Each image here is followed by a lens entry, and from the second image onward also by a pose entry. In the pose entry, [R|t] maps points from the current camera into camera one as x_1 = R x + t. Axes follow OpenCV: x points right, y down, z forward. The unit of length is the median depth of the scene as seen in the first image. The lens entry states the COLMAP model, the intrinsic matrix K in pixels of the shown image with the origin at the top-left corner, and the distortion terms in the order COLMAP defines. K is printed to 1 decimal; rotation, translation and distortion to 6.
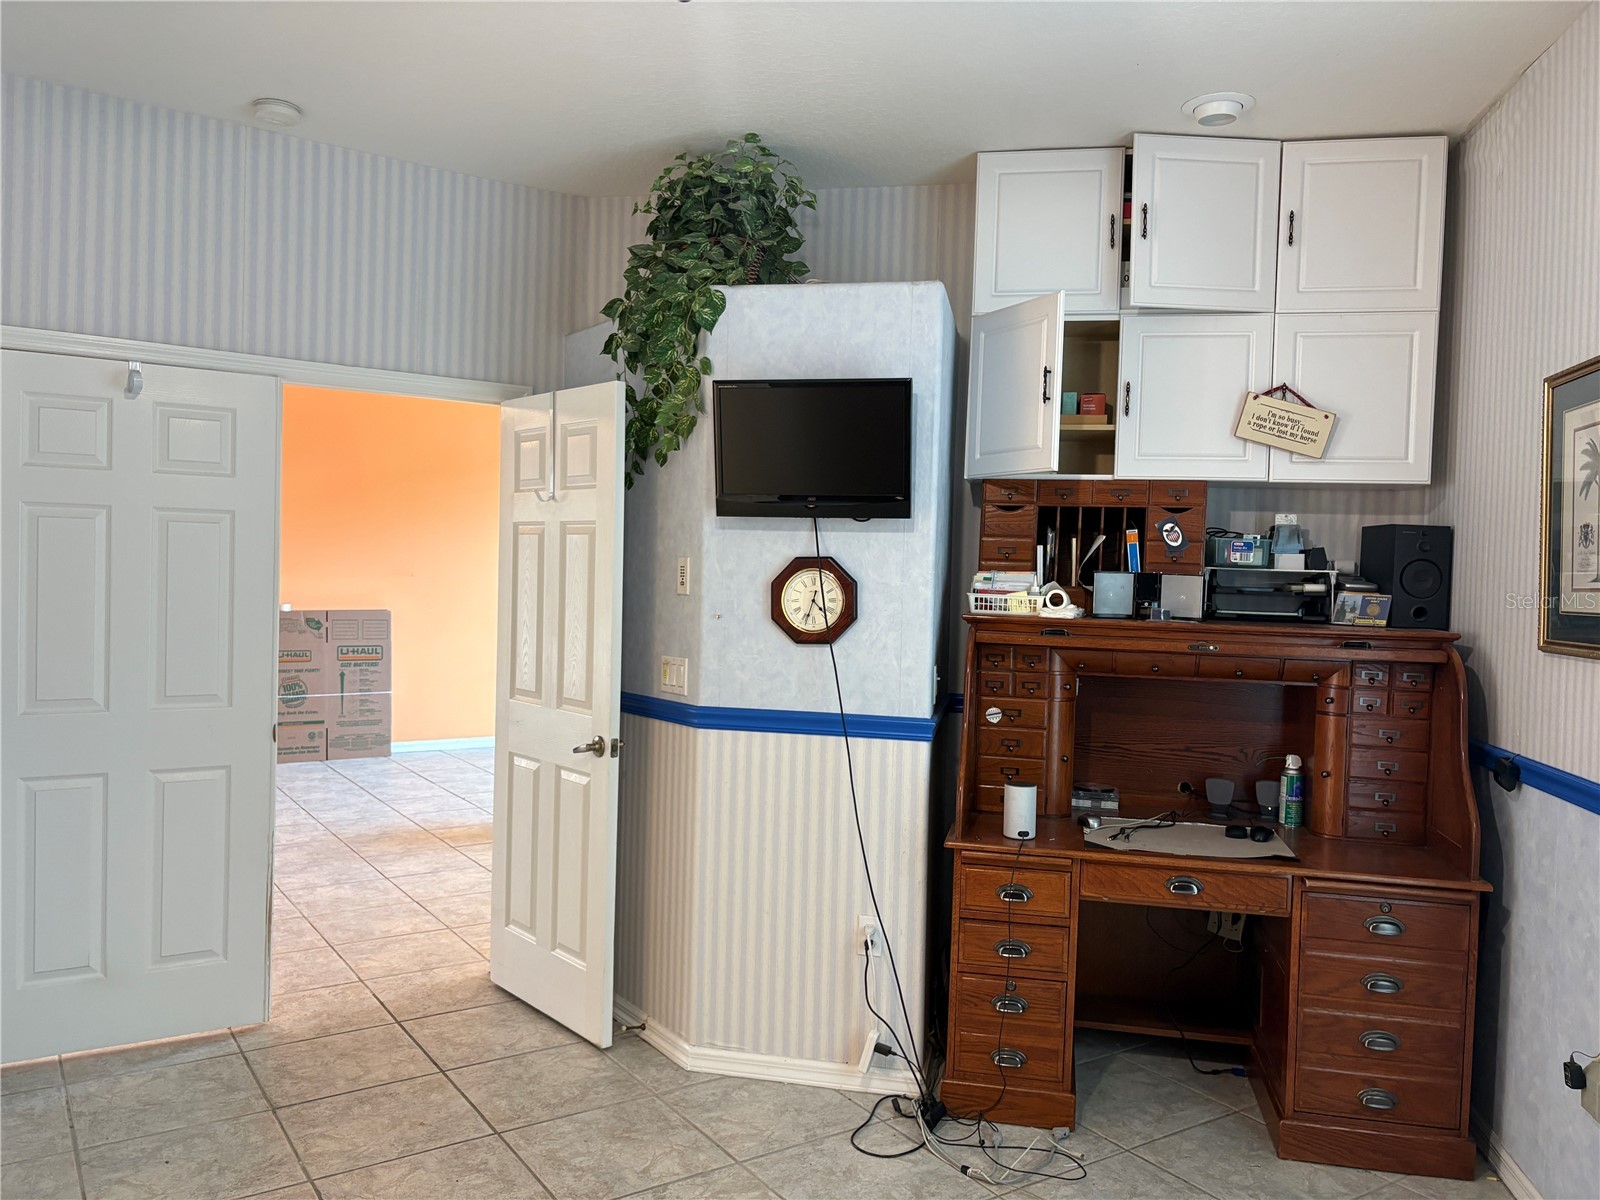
lens RADIAL K [[1215.5, 0, 806.2], [0, 1215.5, 595.5], [0, 0, 1]] dist [0.045148, -0.051213]
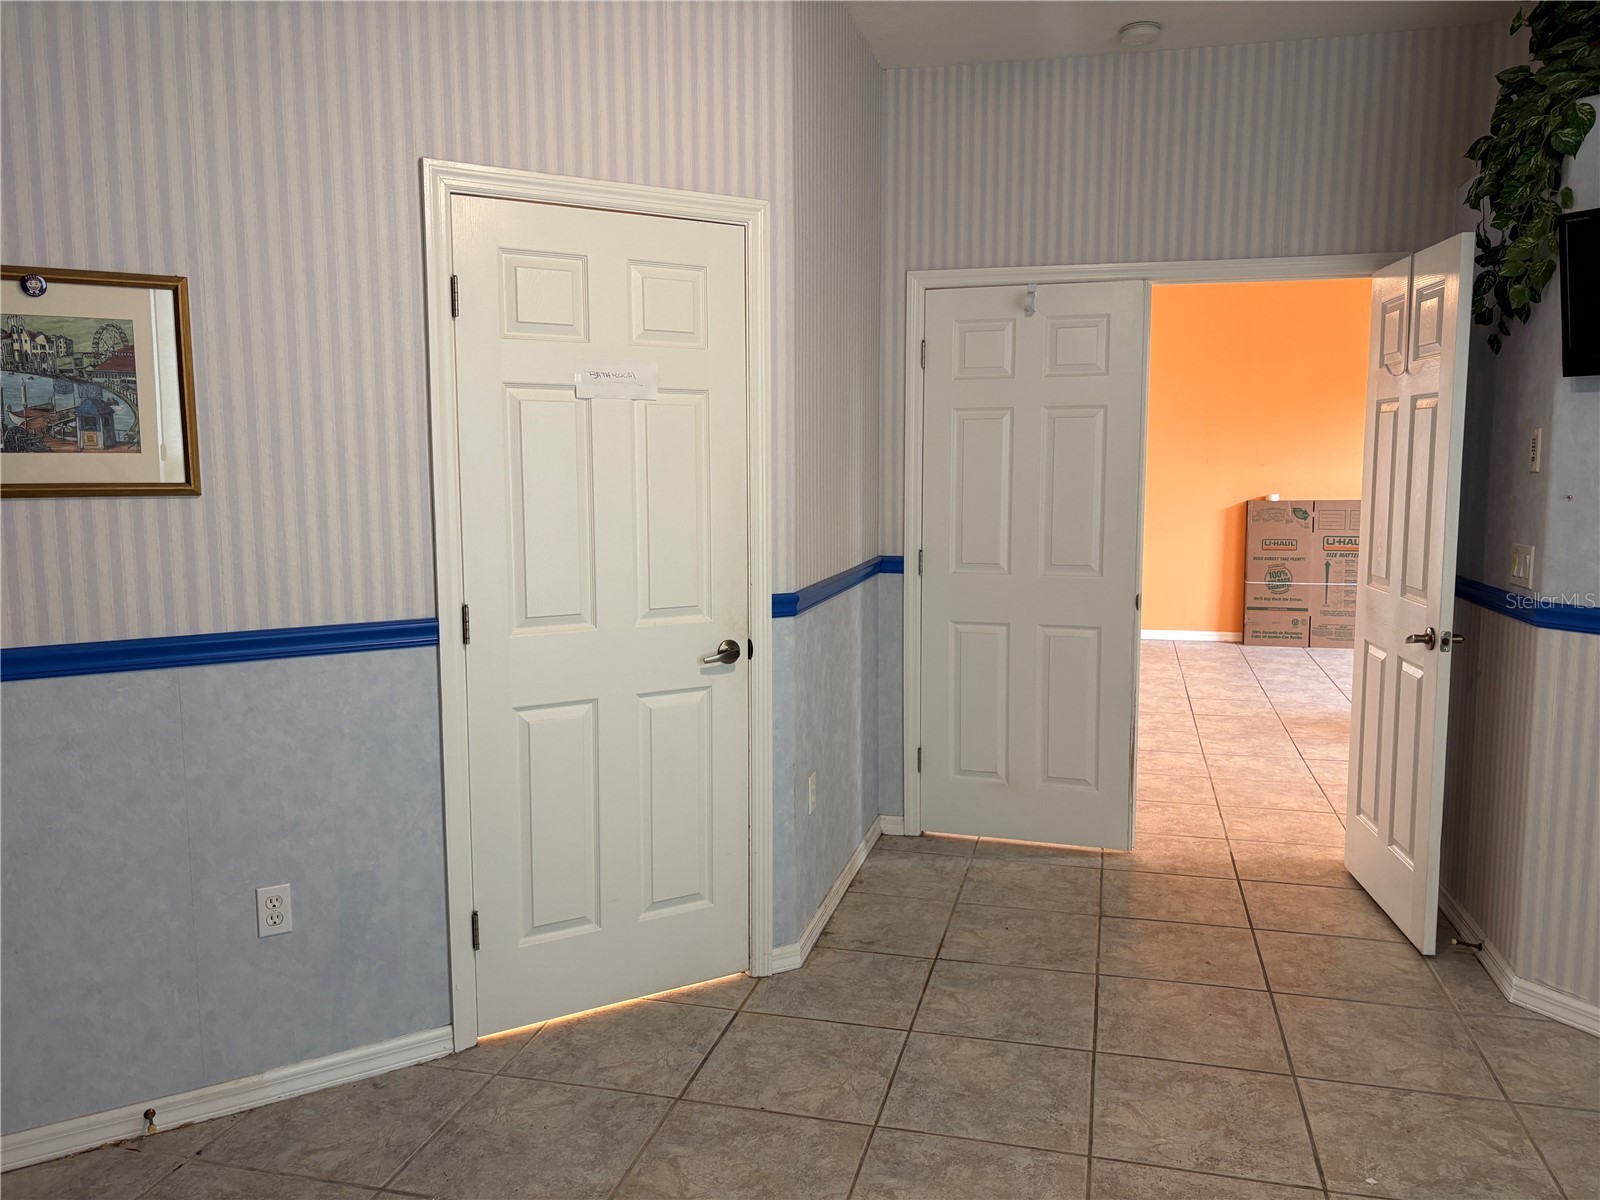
lens RADIAL K [[1215.5, 0, 806.2], [0, 1215.5, 595.5], [0, 0, 1]] dist [0.045148, -0.051213]
pose [[0.658555, 0.060216, -0.750120, 0.215230], [0.002976, 0.996577, 0.082613, 0.012733], [0.752527, -0.056637, 0.656121, 0.031381]]
